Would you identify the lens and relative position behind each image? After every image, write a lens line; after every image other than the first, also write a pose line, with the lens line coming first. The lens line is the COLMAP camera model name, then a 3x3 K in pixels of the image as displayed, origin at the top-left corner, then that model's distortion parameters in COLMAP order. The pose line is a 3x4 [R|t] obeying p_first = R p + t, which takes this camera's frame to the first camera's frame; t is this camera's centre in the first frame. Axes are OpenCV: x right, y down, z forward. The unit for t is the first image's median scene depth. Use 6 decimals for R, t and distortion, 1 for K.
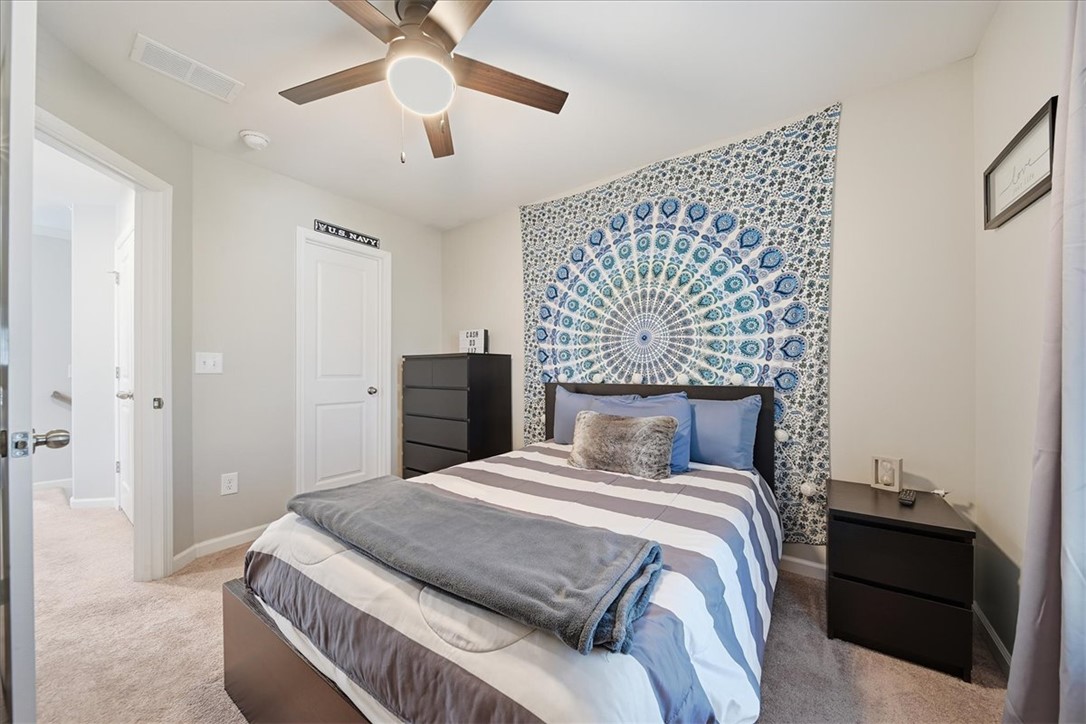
lens RADIAL K [[379.6, 0, 532.5], [0, 379.6, 365.5], [0, 0, 1]] dist [-0.008868, -0.000178]
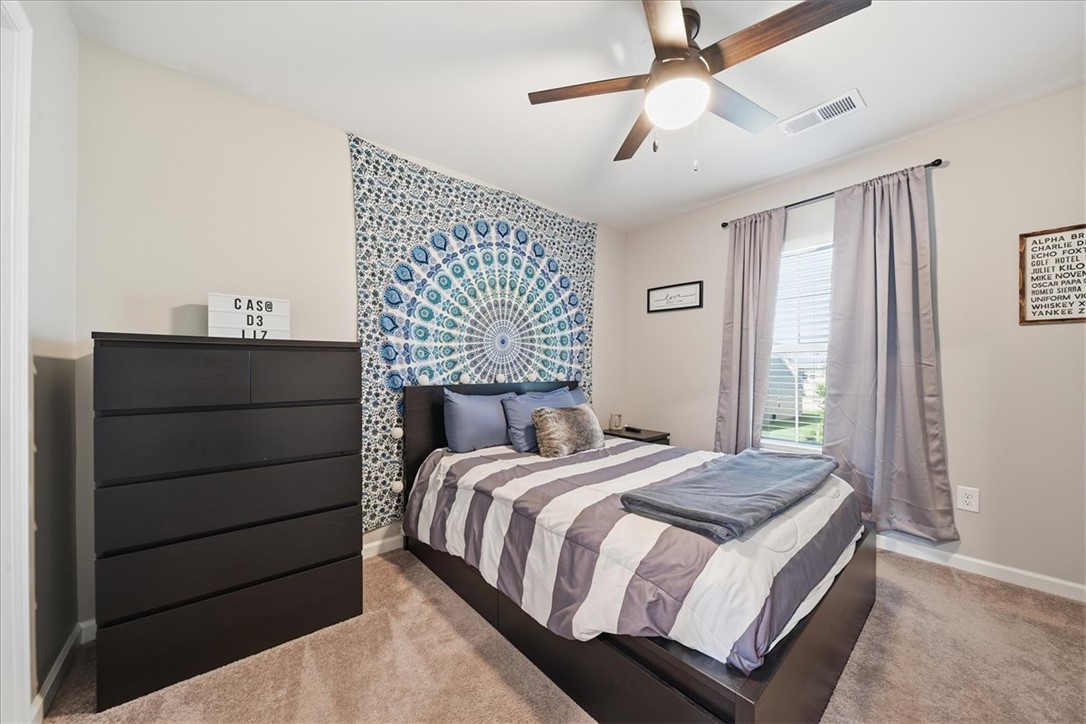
lens RADIAL K [[379.6, 0, 536.1], [0, 379.6, 370.5], [0, 0, 1]] dist [-0.008868, -0.000178]
pose [[0.236955, 0.006450, 0.971499, -0.763561], [-0.002202, 0.999979, -0.006102, 0.018672], [-0.971518, -0.000693, 0.236965, 0.628934]]
